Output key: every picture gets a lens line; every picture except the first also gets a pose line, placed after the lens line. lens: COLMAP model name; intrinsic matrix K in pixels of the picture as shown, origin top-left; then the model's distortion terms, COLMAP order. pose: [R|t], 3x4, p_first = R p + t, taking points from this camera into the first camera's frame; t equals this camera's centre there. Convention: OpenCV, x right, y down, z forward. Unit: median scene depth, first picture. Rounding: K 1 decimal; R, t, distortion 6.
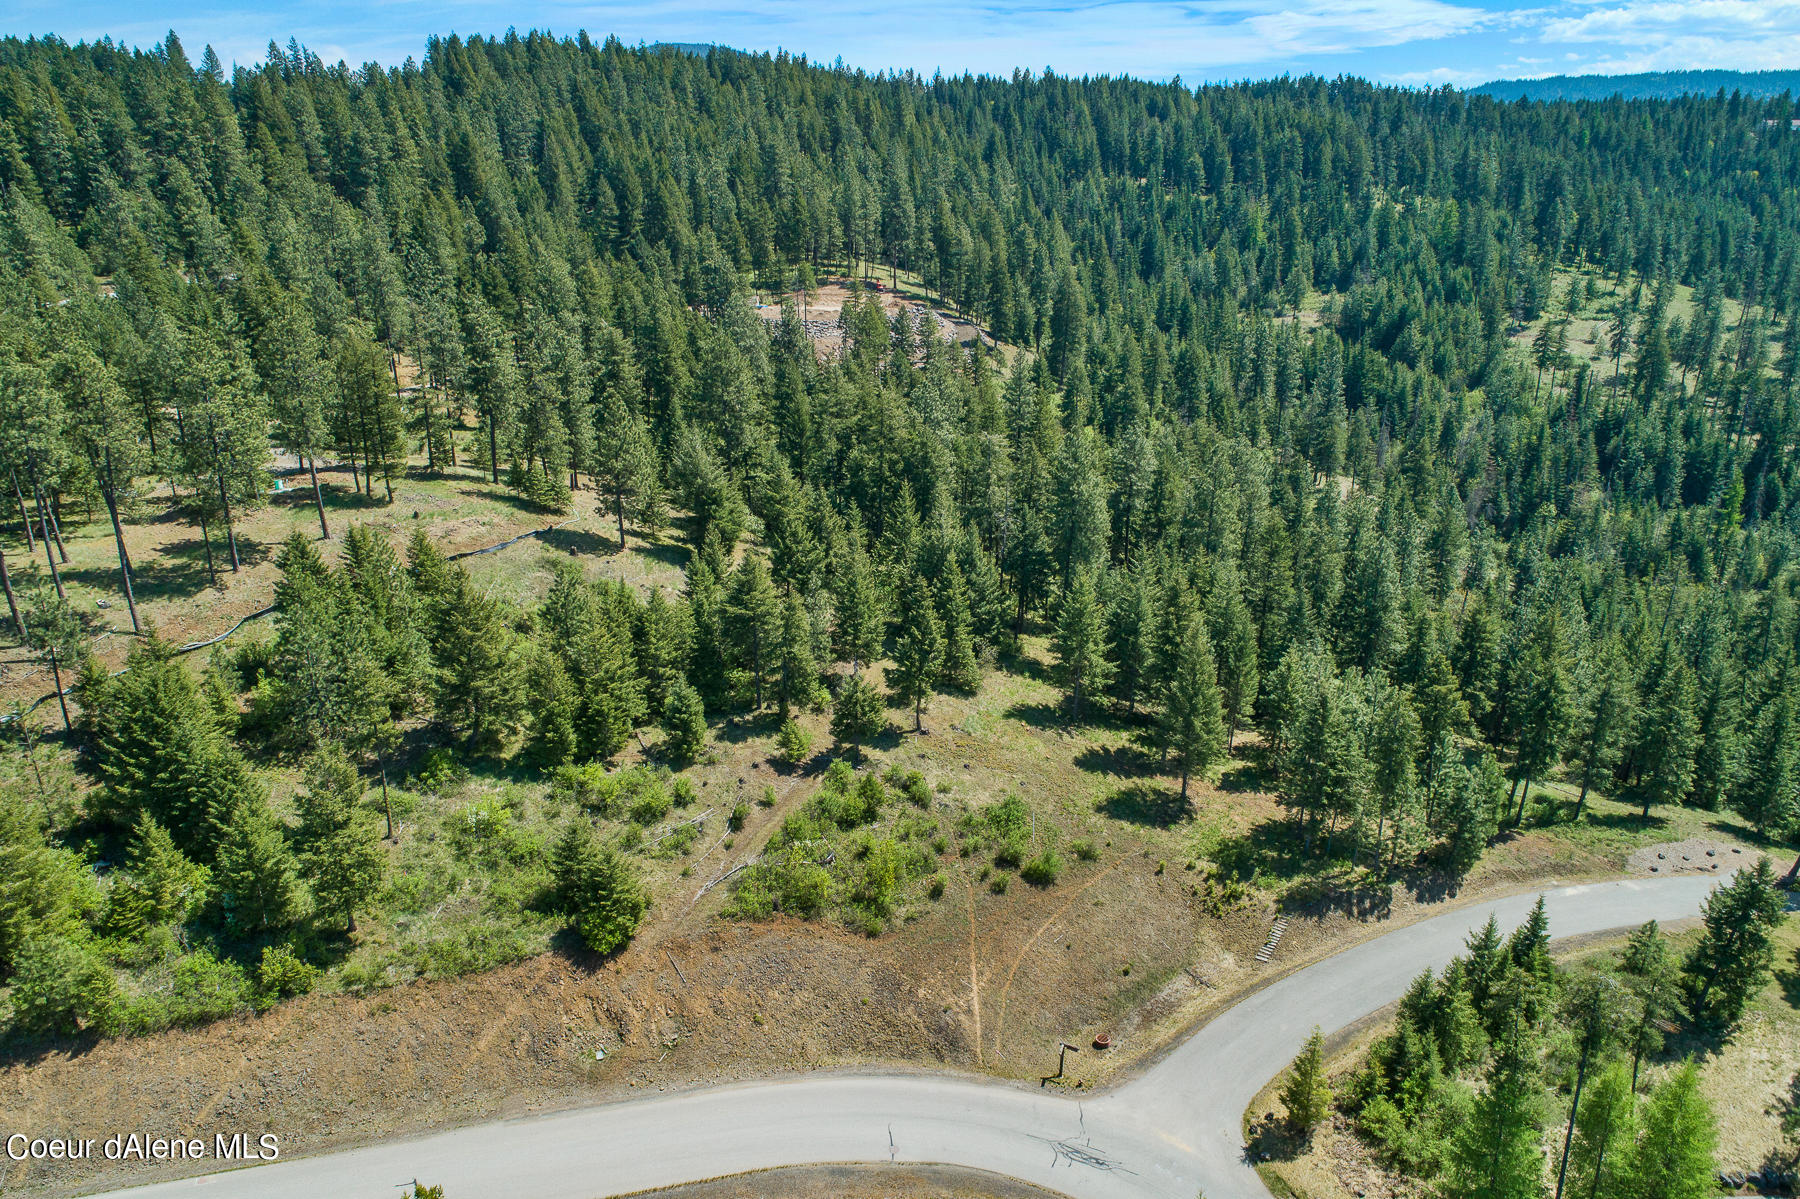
lens RADIAL K [[1202.8, 0, 896.0], [0, 1202.8, 600.6], [0, 0, 1]] dist [-0.003881, 0.002225]
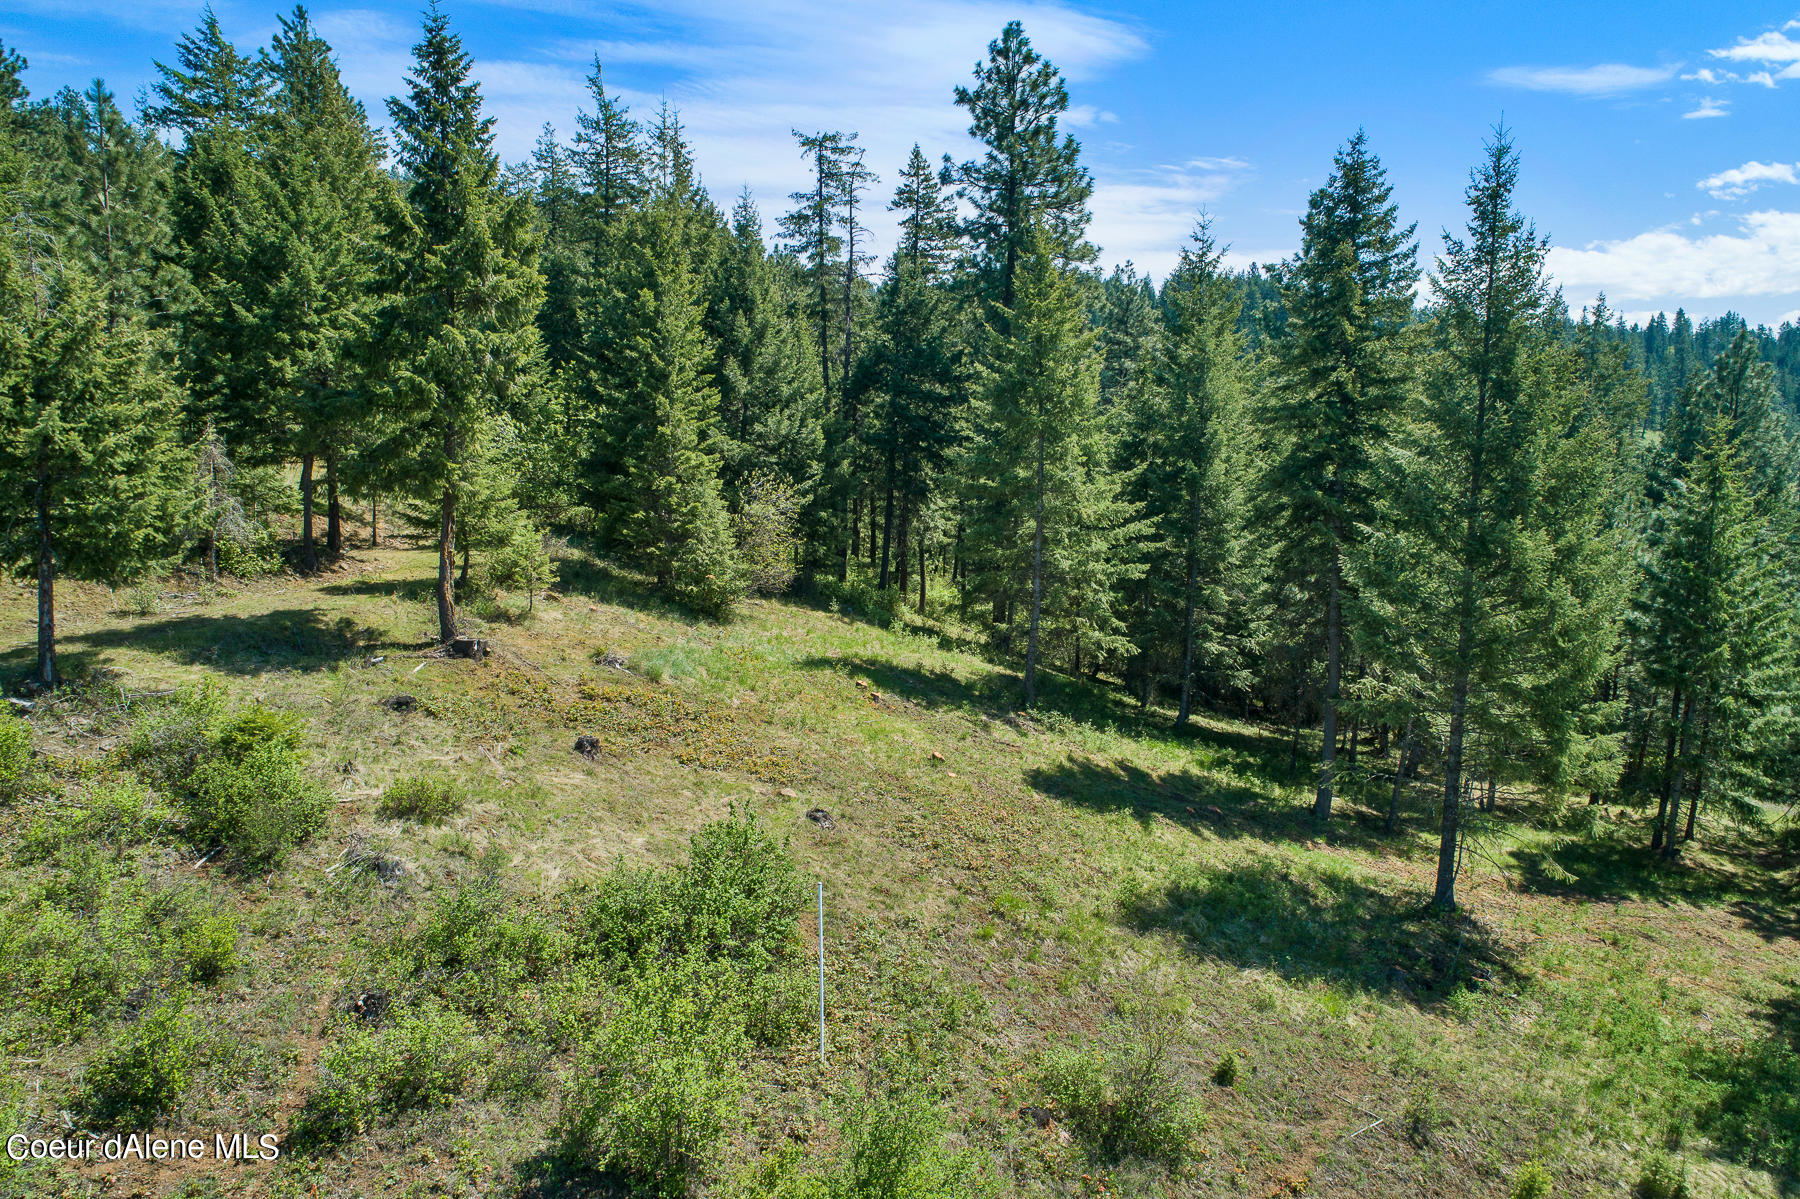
lens RADIAL K [[1198.8, 0, 900.0], [0, 1198.8, 599.5], [0, 0, 1]] dist [0.007188, -0.016671]
pose [[0.998888, 0.010039, 0.046065, 0.113043], [0.000284, 0.975766, -0.218816, 0.166038], [-0.047145, 0.218586, 0.974678, 0.779308]]
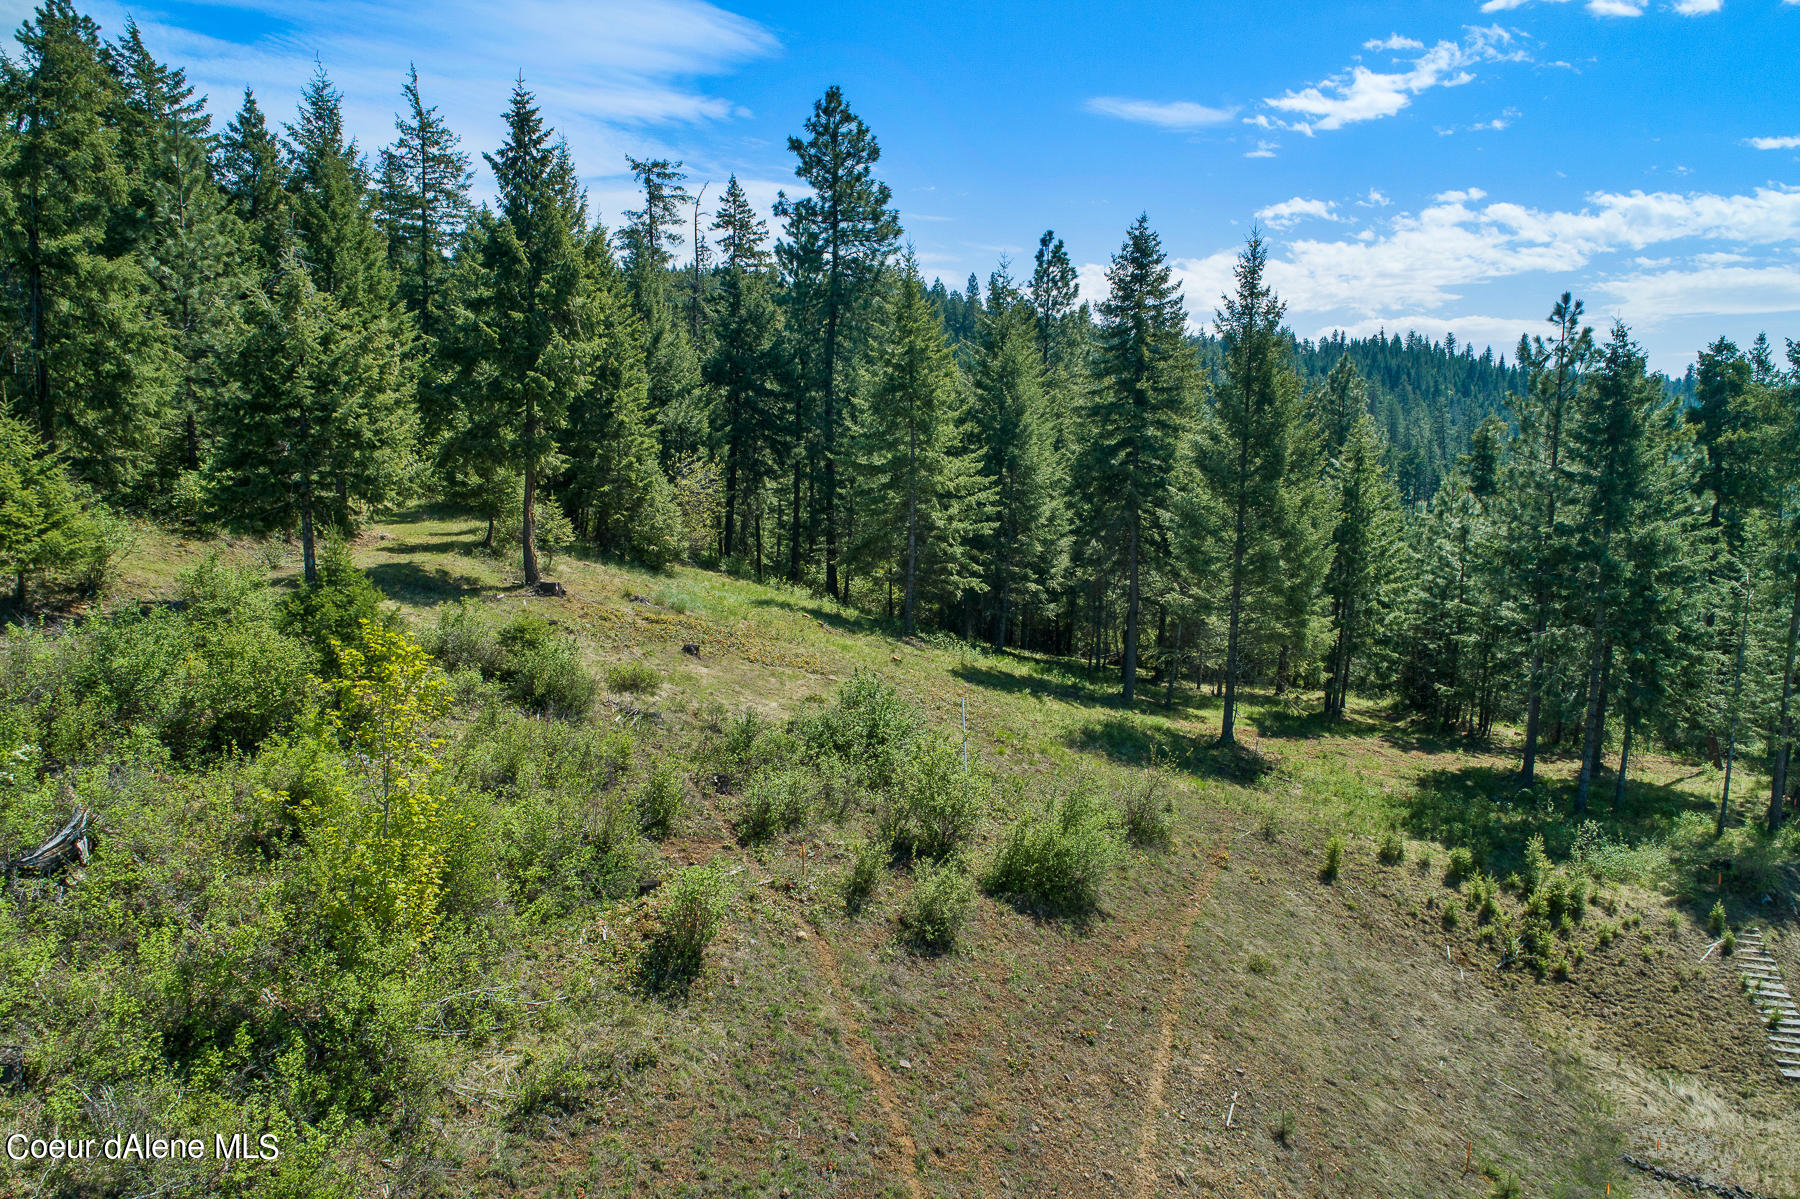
lens RADIAL K [[1202.8, 0, 896.0], [0, 1202.8, 600.6], [0, 0, 1]] dist [-0.003881, 0.002225]
pose [[0.943097, -0.024052, 0.331648, 0.003560], [0.094942, 0.975339, -0.199250, 0.200307], [-0.318677, 0.219400, 0.922122, 0.697841]]
